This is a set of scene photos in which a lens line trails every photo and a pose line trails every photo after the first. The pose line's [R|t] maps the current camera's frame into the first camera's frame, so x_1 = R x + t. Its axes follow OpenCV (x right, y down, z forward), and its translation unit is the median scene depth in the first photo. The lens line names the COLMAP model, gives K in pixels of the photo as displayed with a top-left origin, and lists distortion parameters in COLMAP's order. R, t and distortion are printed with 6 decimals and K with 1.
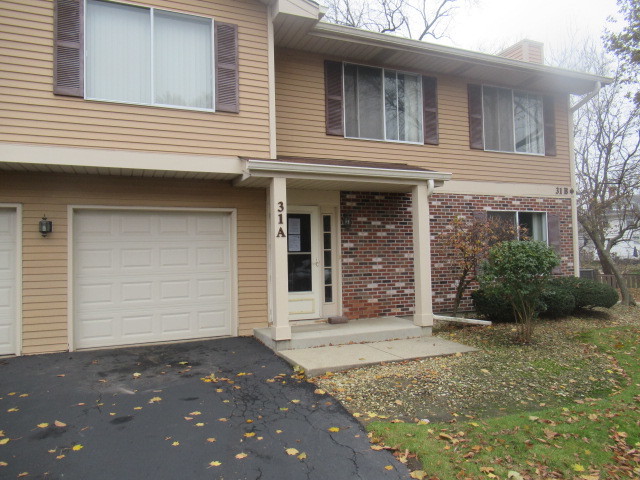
lens RADIAL K [[477.8, 0, 319.5], [0, 477.8, 241.0], [0, 0, 1]] dist [-0.003128, 0.011747]
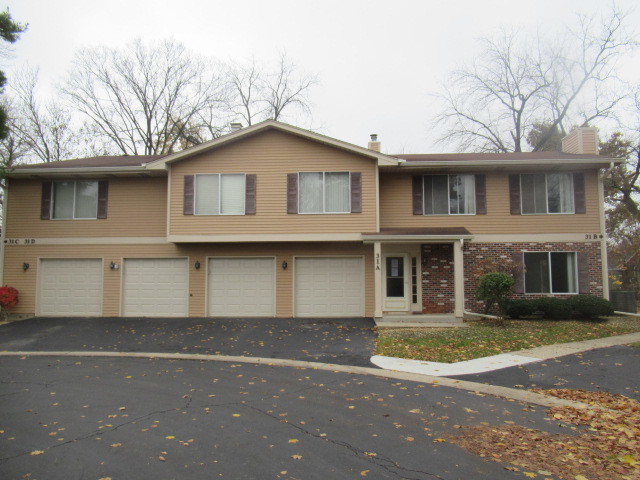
lens RADIAL K [[477.8, 0, 320.4], [0, 477.8, 240.1], [0, 0, 1]] dist [-0.003128, 0.011747]
pose [[0.891025, -0.020318, -0.453500, 0.545065], [0.000827, 0.999069, -0.043136, -0.040562], [0.453954, 0.038060, 0.890212, -0.853149]]
